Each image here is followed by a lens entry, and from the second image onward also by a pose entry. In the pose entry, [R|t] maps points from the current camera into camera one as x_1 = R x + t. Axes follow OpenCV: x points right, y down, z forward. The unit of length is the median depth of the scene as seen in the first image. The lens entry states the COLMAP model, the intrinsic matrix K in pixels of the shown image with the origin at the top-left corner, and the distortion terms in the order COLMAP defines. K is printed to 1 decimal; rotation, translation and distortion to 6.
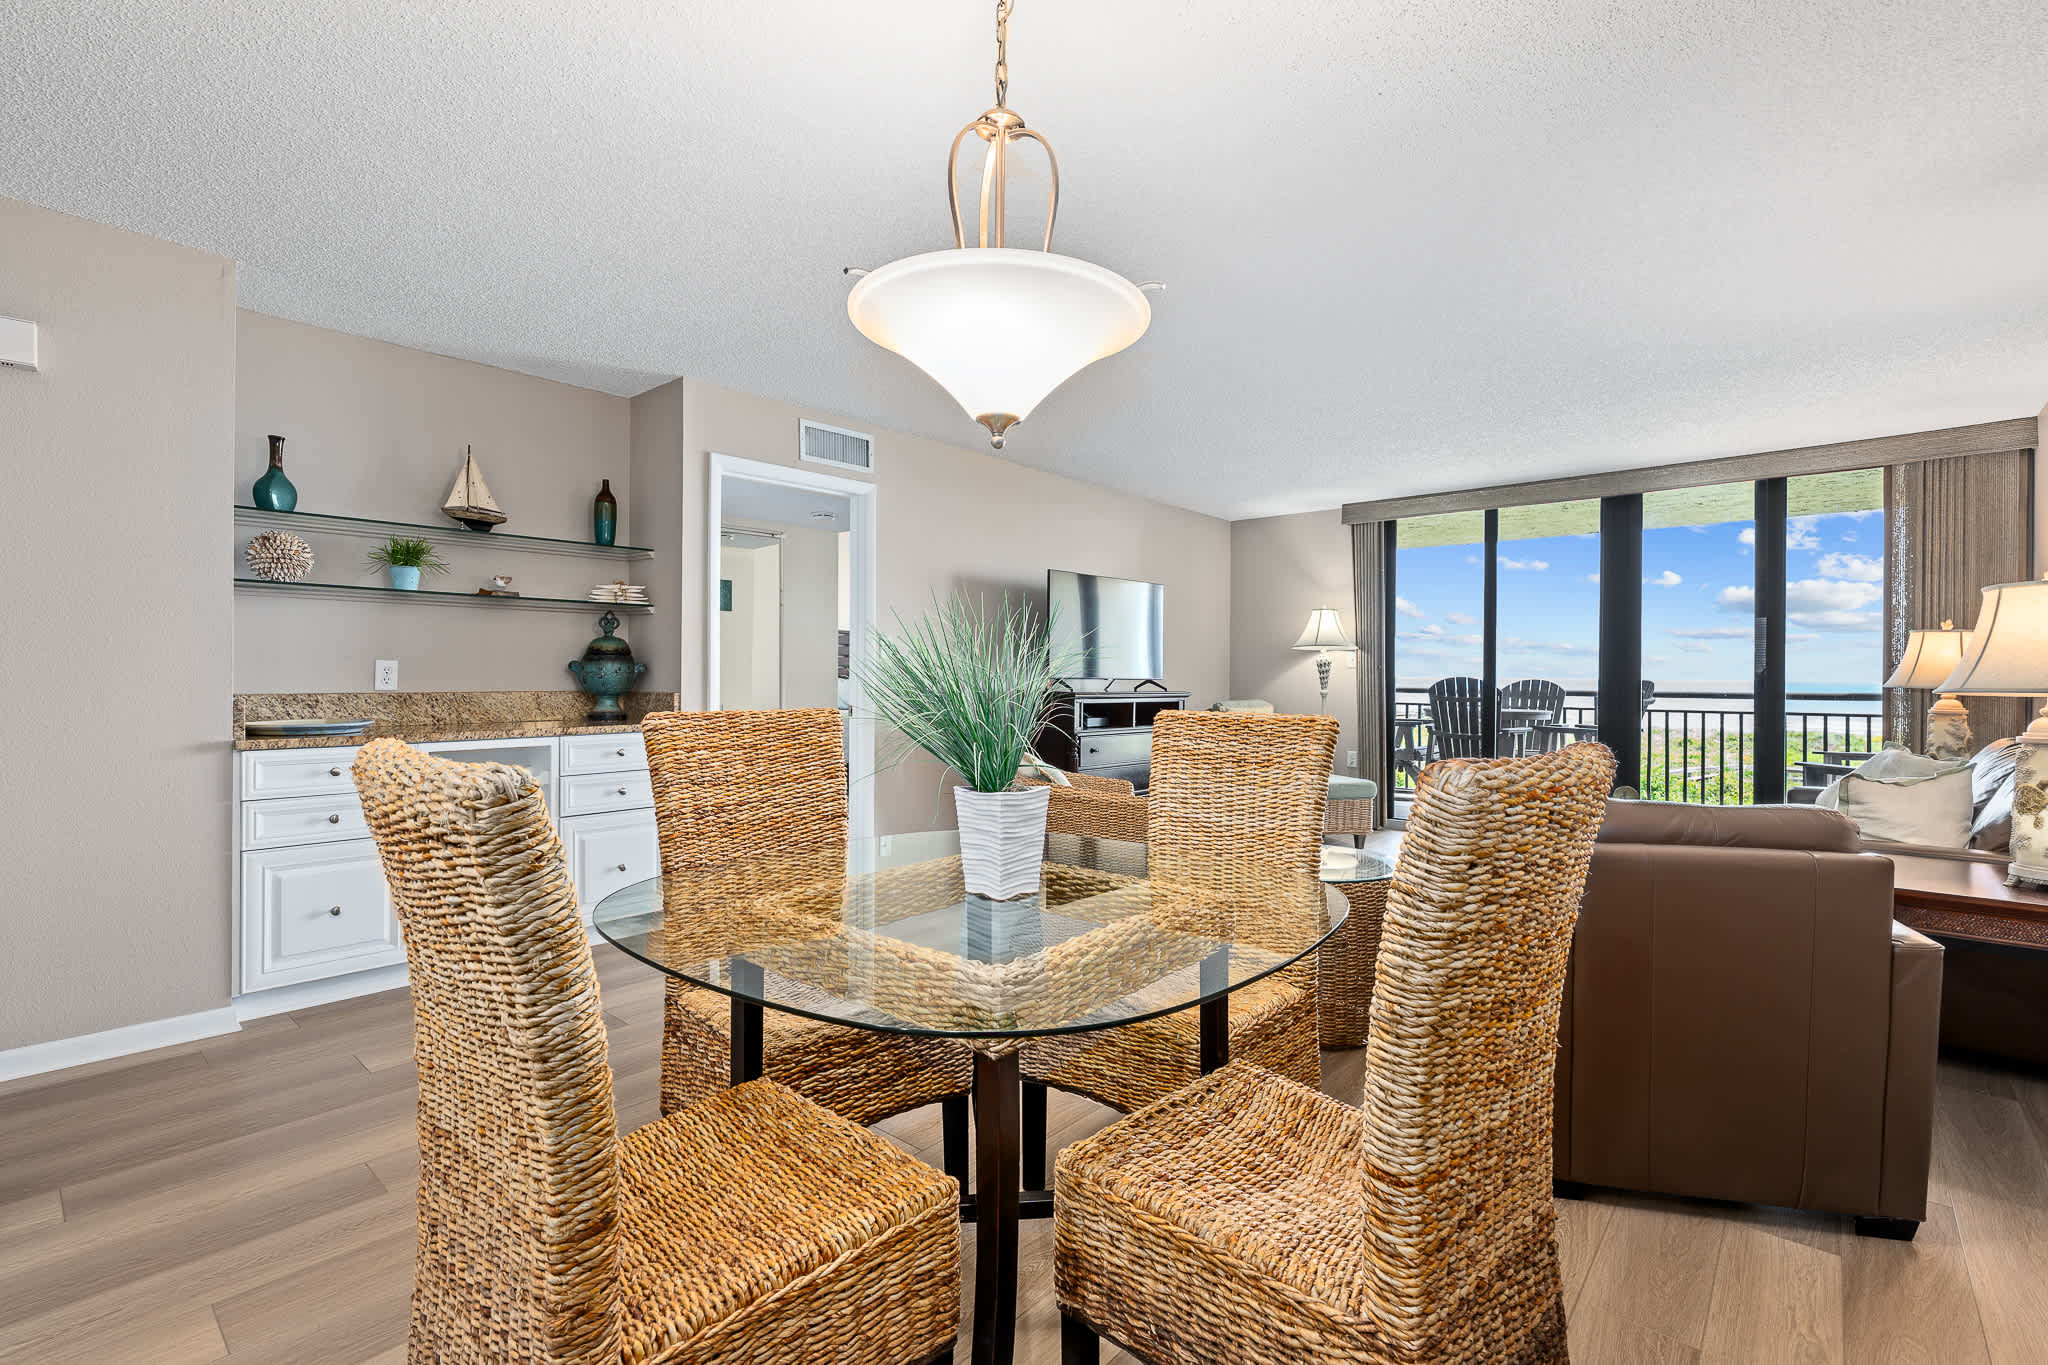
lens RADIAL K [[919.3, 0, 1027.6], [0, 919.3, 678.7], [0, 0, 1]] dist [-0.007432, 0.001799]
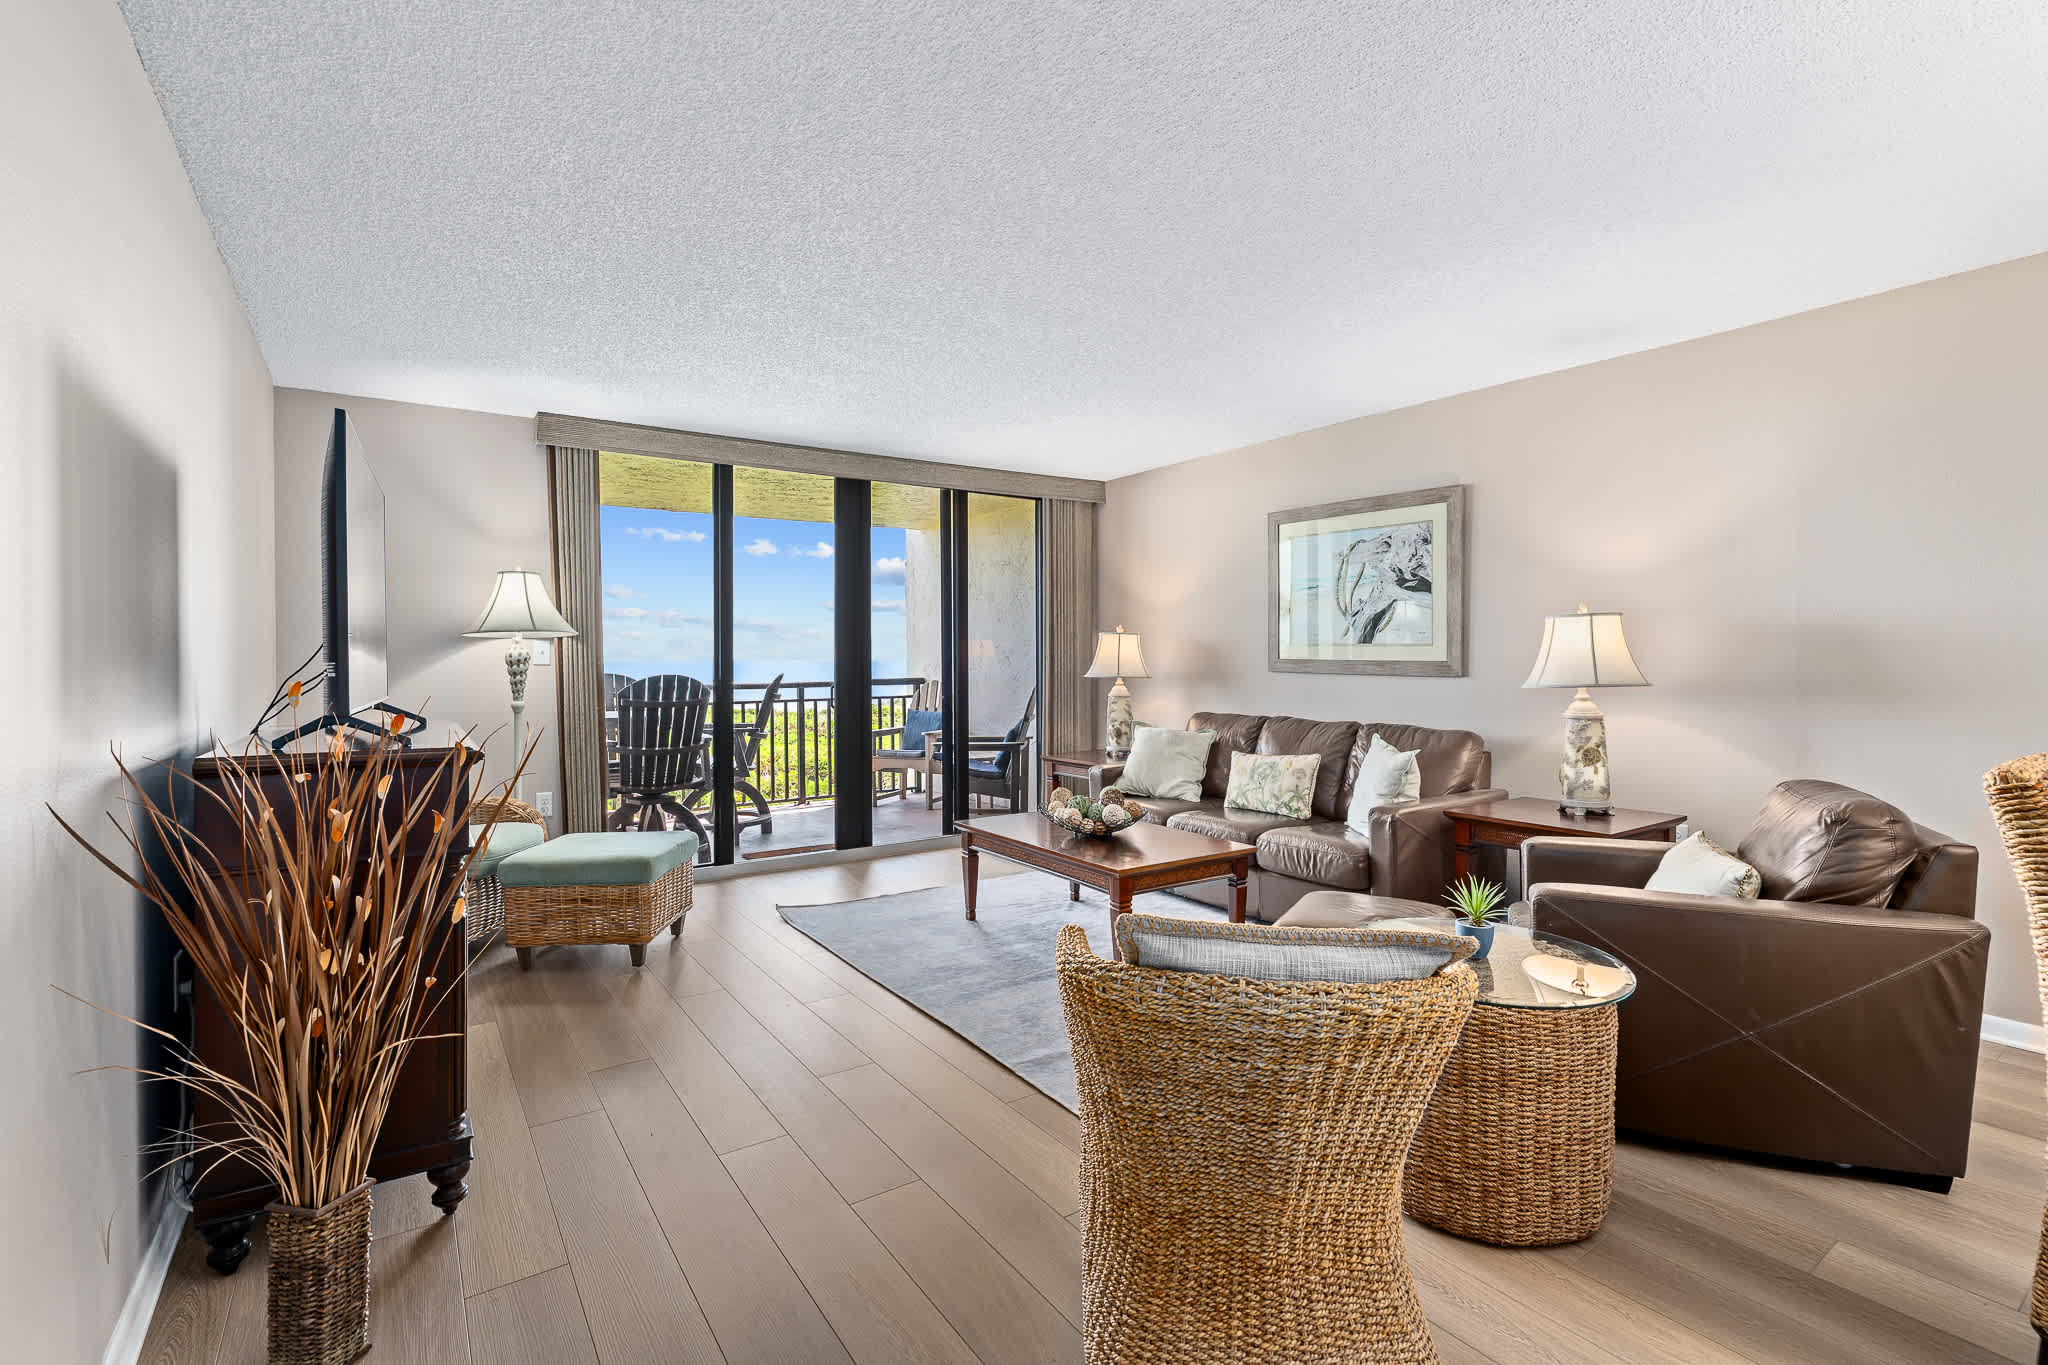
lens RADIAL K [[919.3, 0, 1026.8], [0, 919.3, 664.1], [0, 0, 1]] dist [-0.007432, 0.001799]
pose [[0.240108, -0.015295, 0.970626, -0.219033], [0.012981, 0.999837, 0.012544, -0.017890], [-0.970659, 0.009588, 0.240267, 0.564517]]
